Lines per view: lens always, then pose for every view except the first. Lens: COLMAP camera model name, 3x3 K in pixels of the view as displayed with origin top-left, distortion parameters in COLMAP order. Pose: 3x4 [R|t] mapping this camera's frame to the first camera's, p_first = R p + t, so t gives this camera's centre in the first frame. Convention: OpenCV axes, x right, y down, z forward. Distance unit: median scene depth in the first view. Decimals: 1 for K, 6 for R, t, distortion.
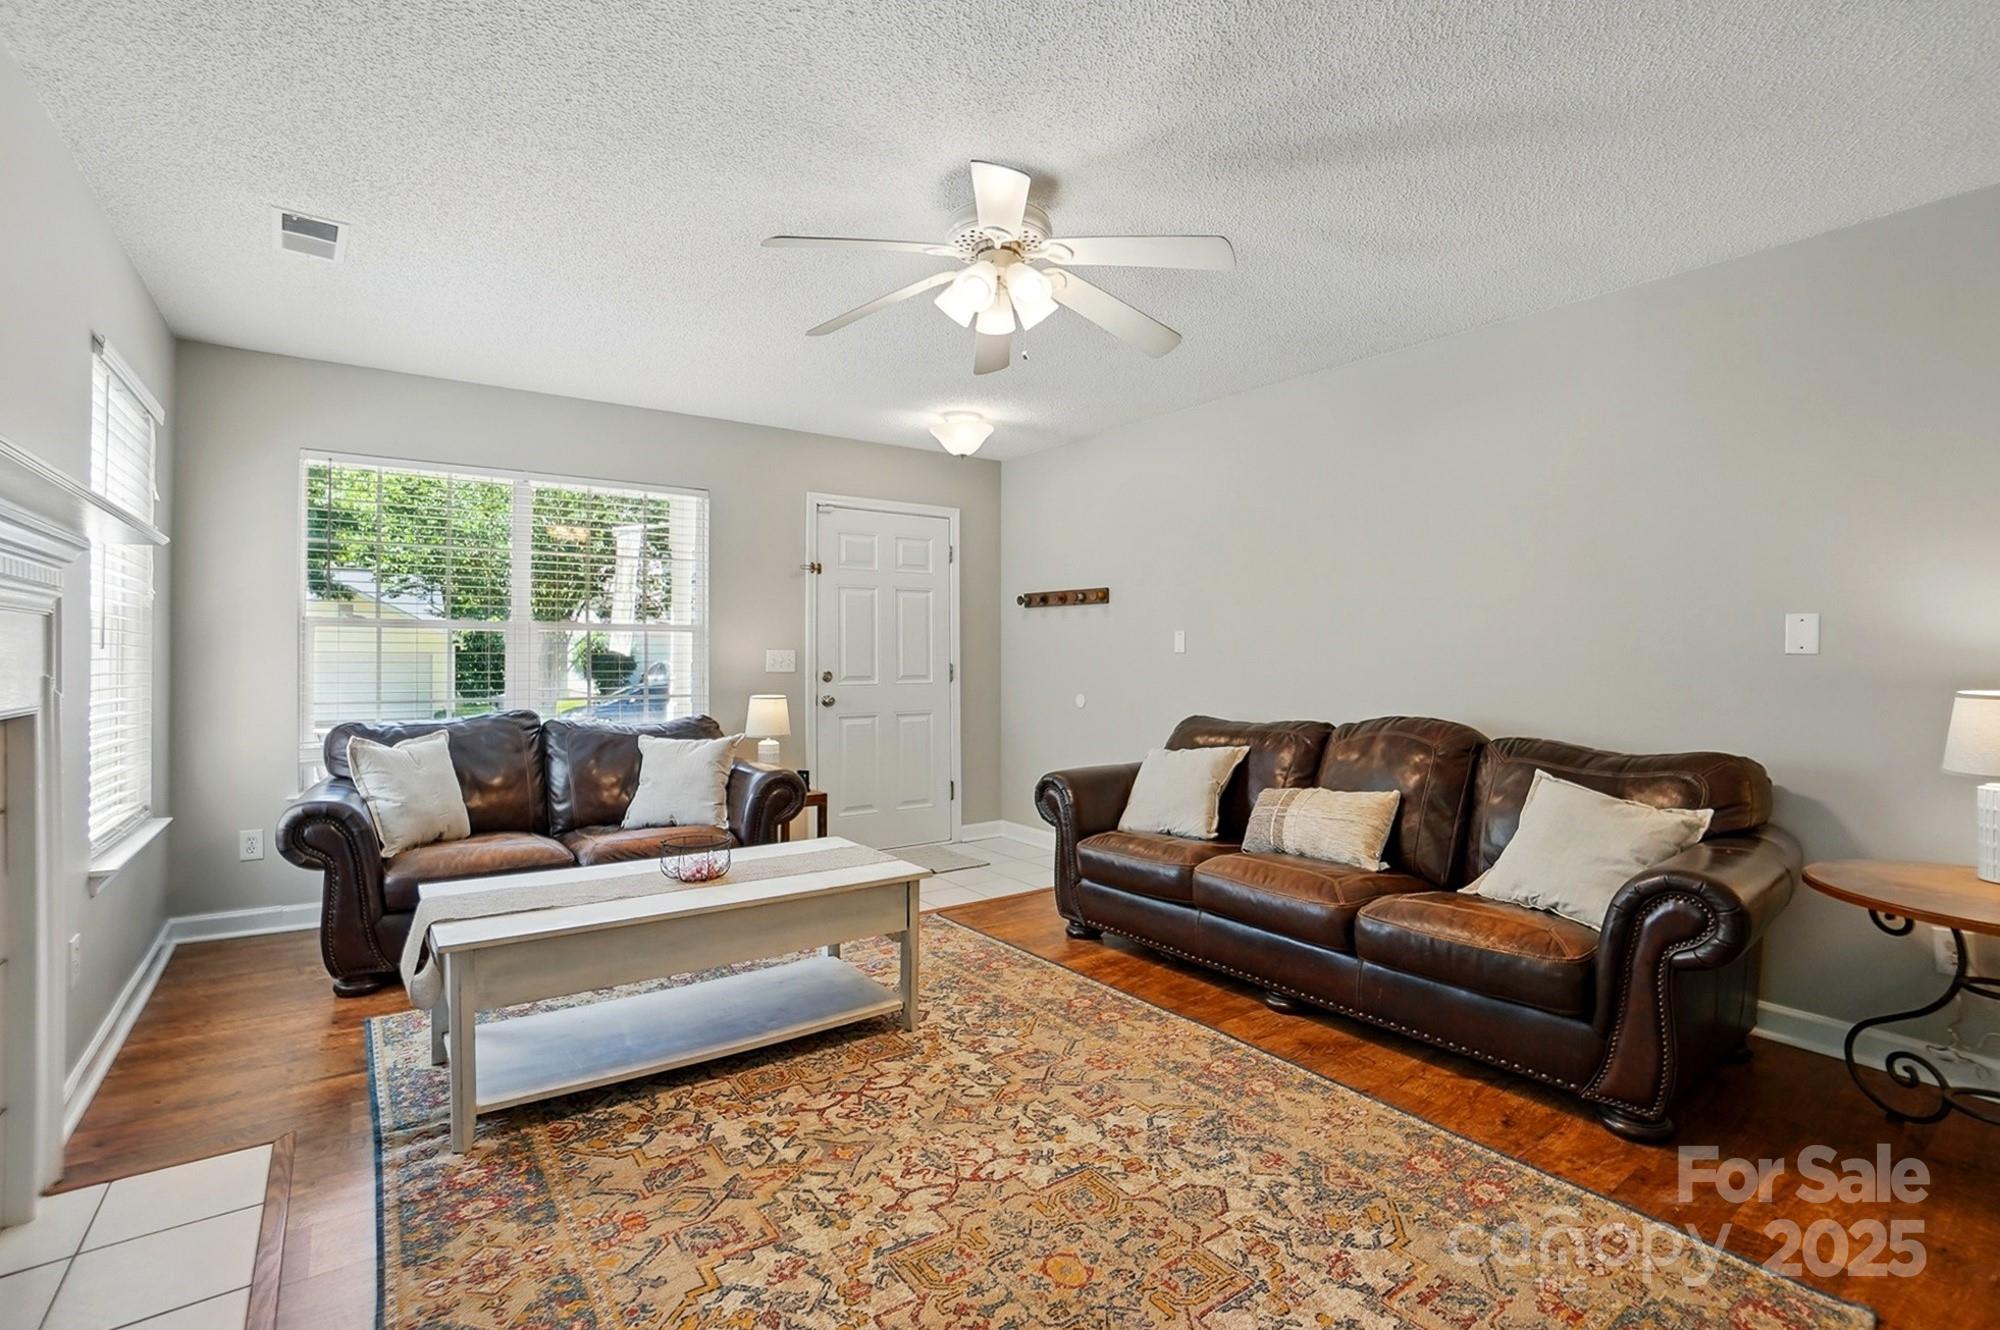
lens RADIAL K [[909.4, 0, 948.8], [0, 909.4, 671.1], [0, 0, 1]] dist [-0.034798, 0.005640]
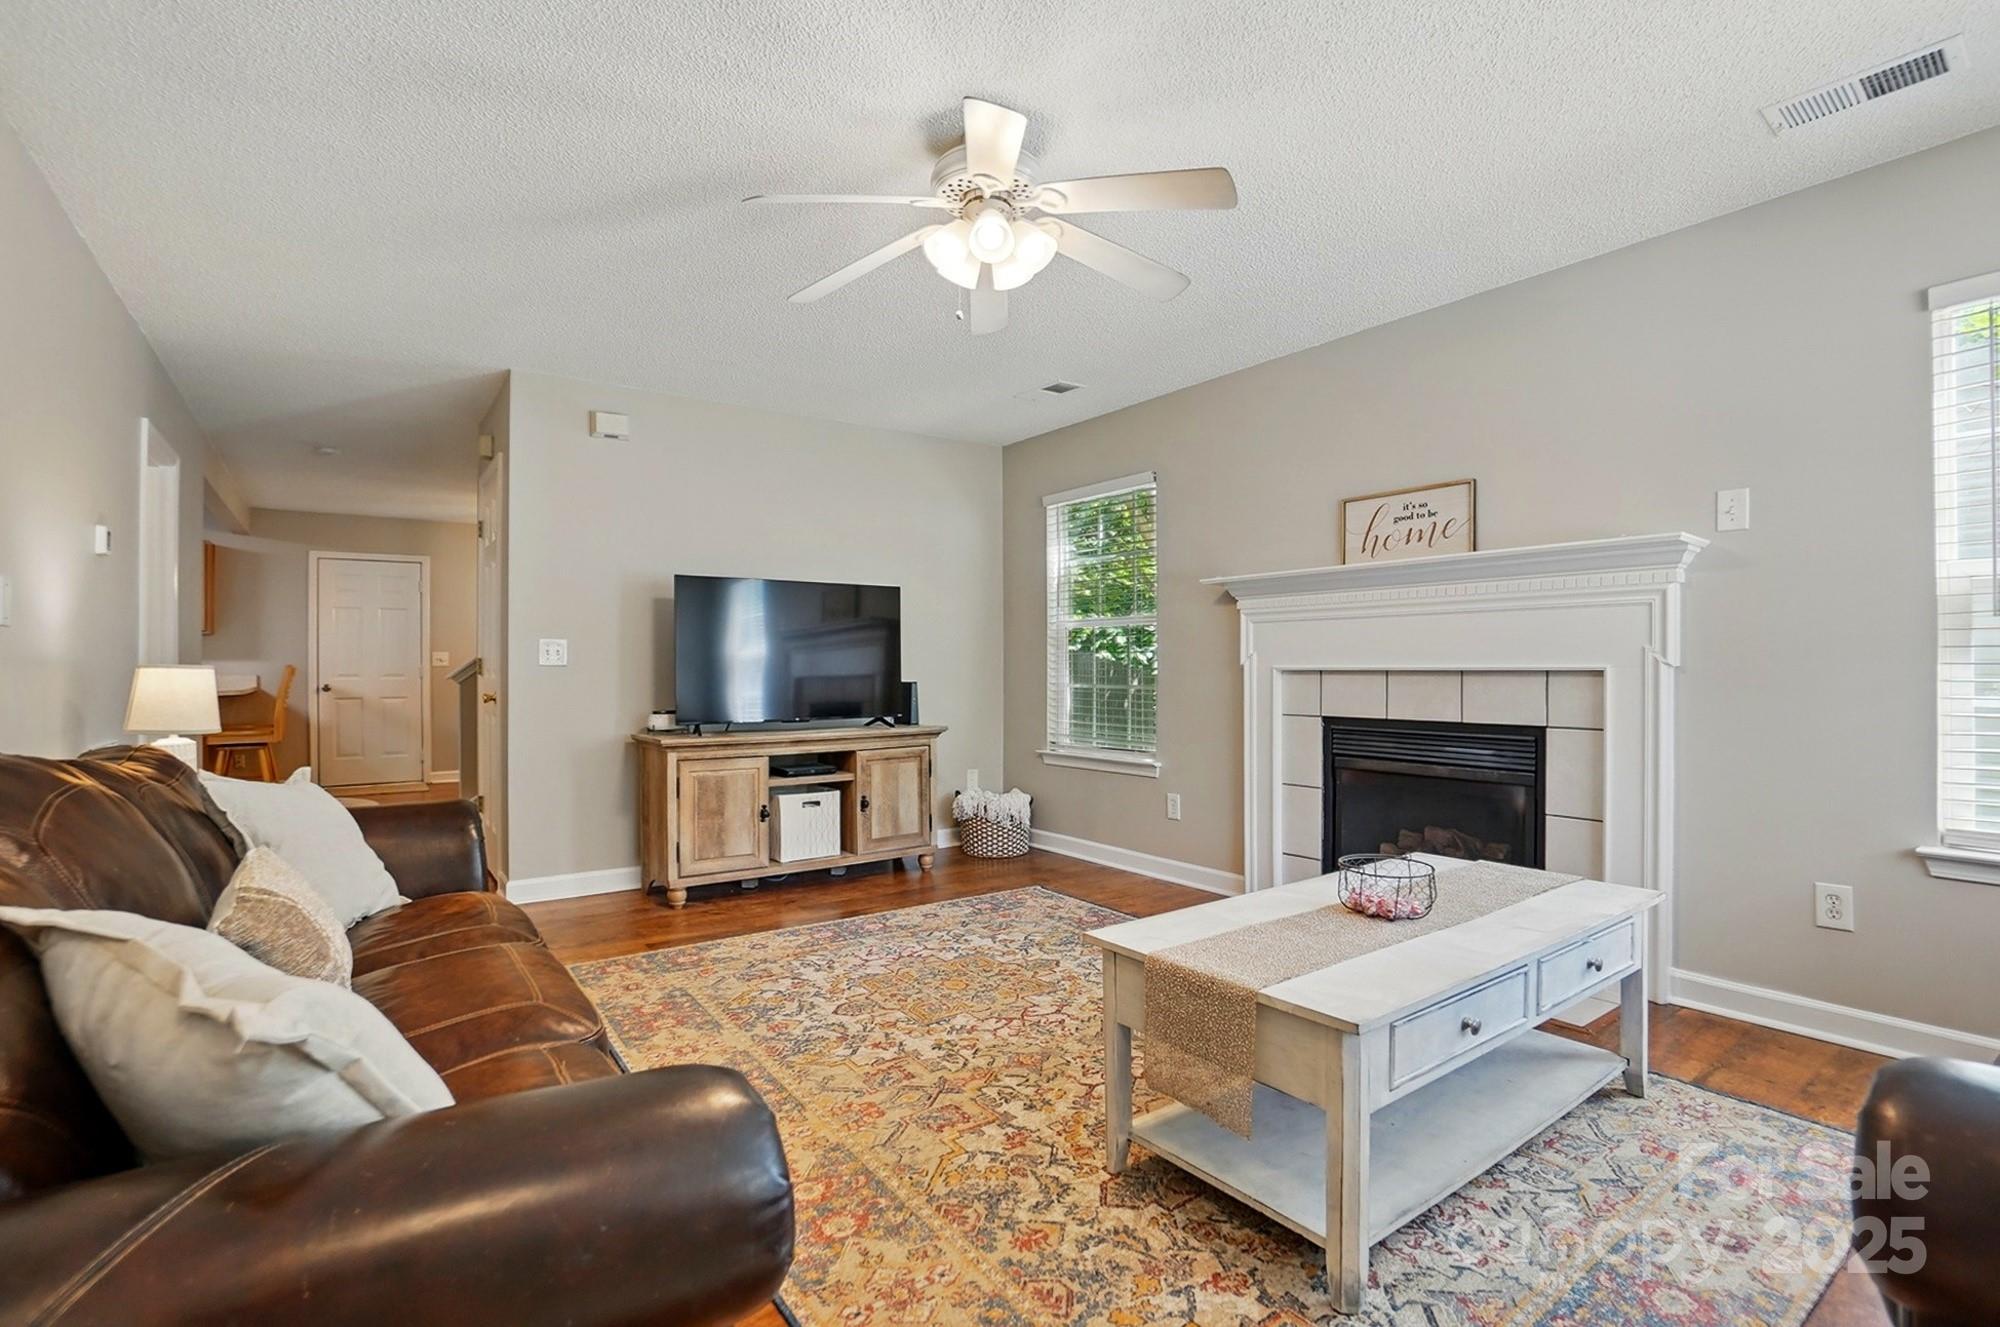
lens RADIAL K [[909.4, 0, 985.3], [0, 909.4, 663.5], [0, 0, 1]] dist [-0.034798, 0.005640]
pose [[-0.999373, 0.003346, -0.035254, 0.093660], [0.002905, 0.999917, 0.012548, 0.009073], [0.035293, 0.012438, -0.999300, 1.970895]]
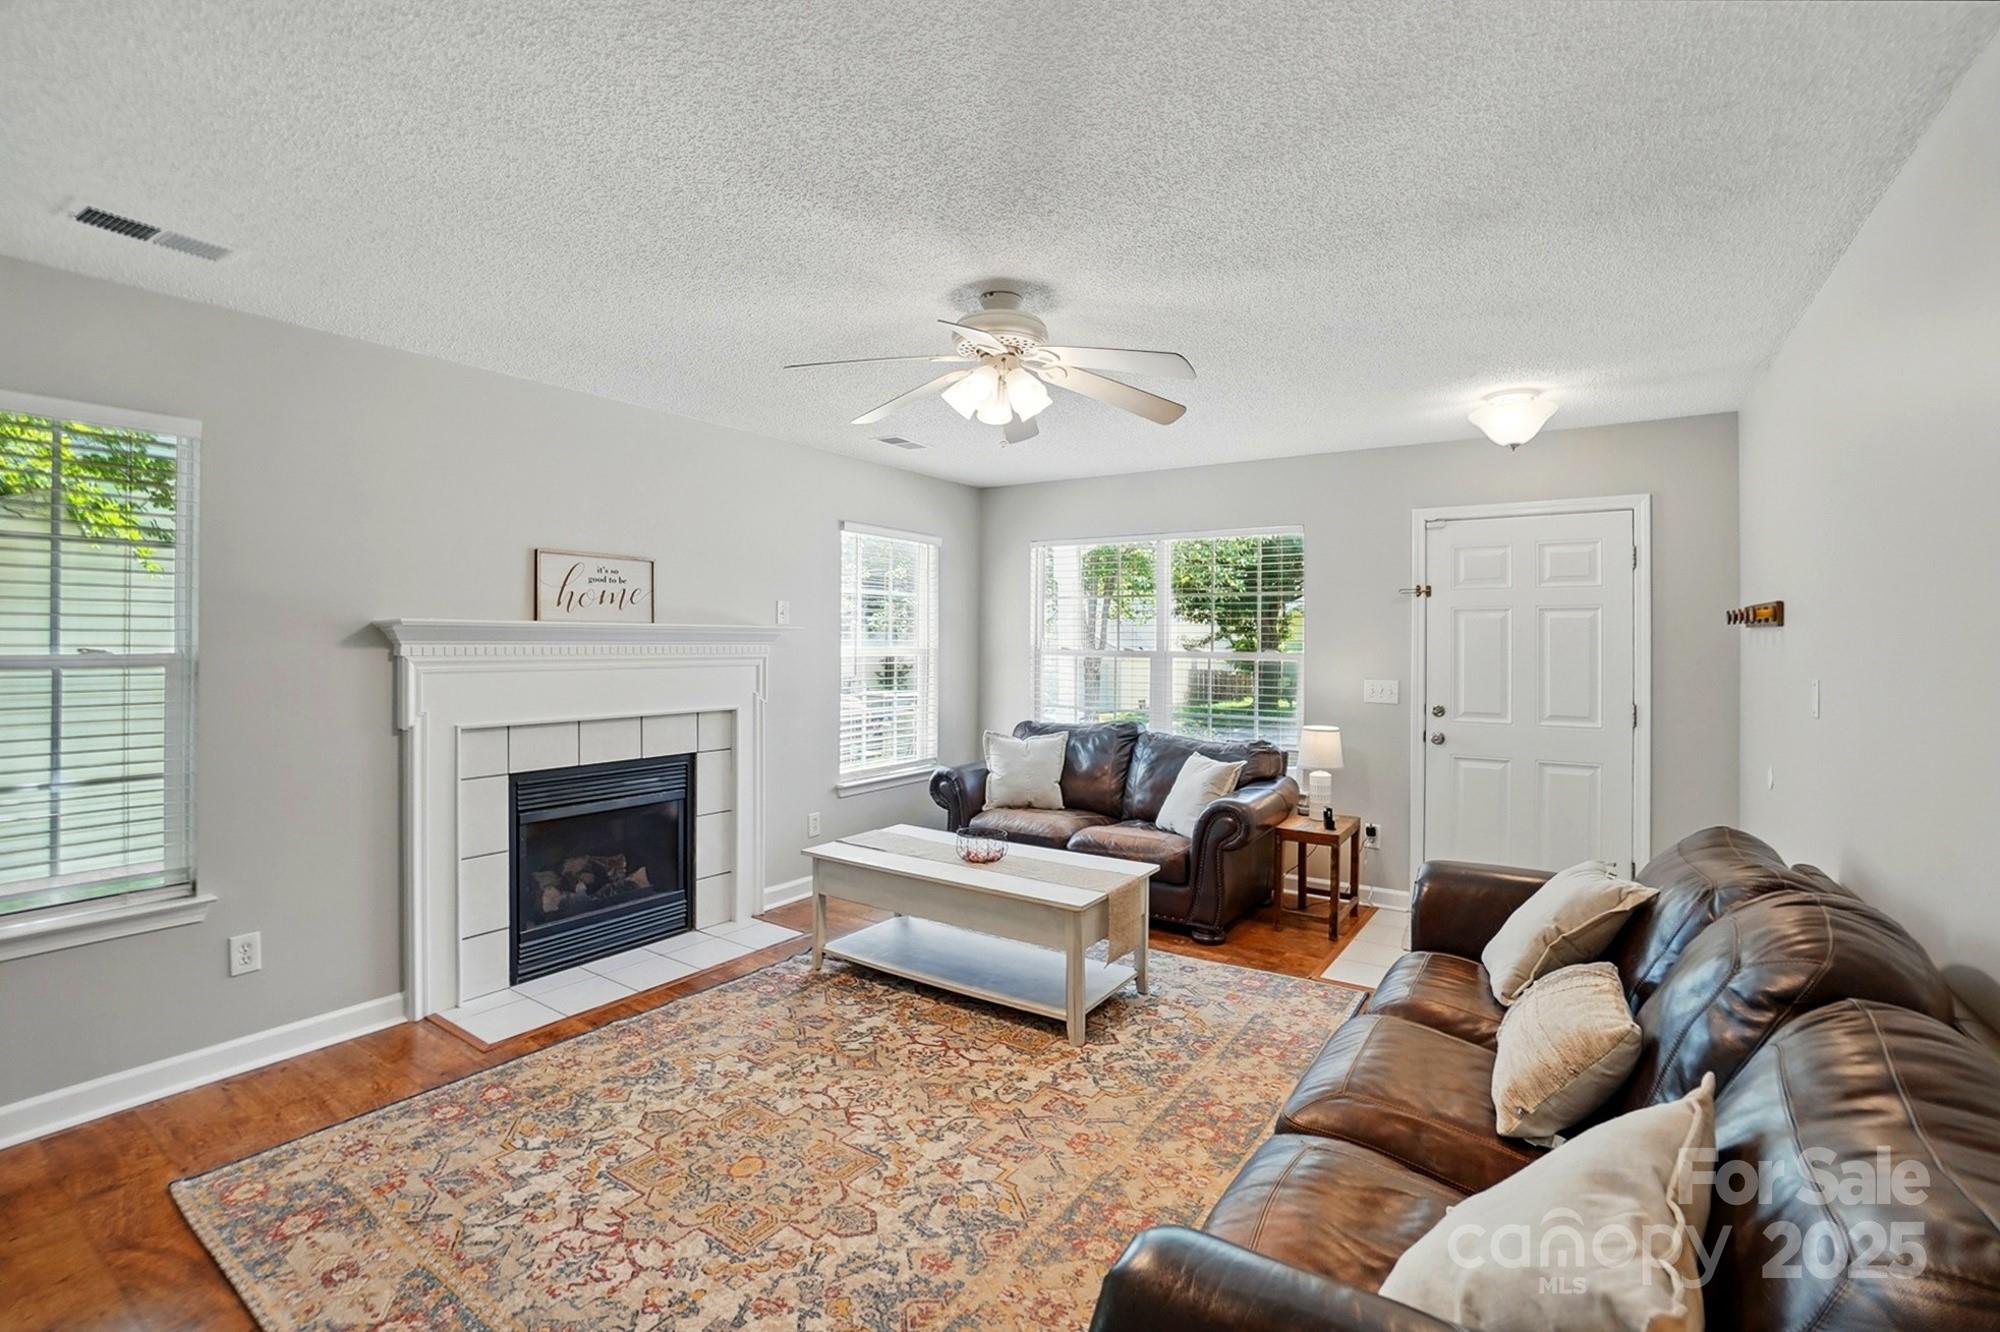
lens RADIAL K [[866.6, 0, 996.9], [0, 866.6, 650.1], [0, 0, 1]] dist [-0.036802, 0.001318]
pose [[0.364957, 0.006985, -0.930998, 1.057478], [-0.019614, 0.999808, -0.000188, -0.096720], [0.930818, 0.018329, 0.365023, 0.613753]]
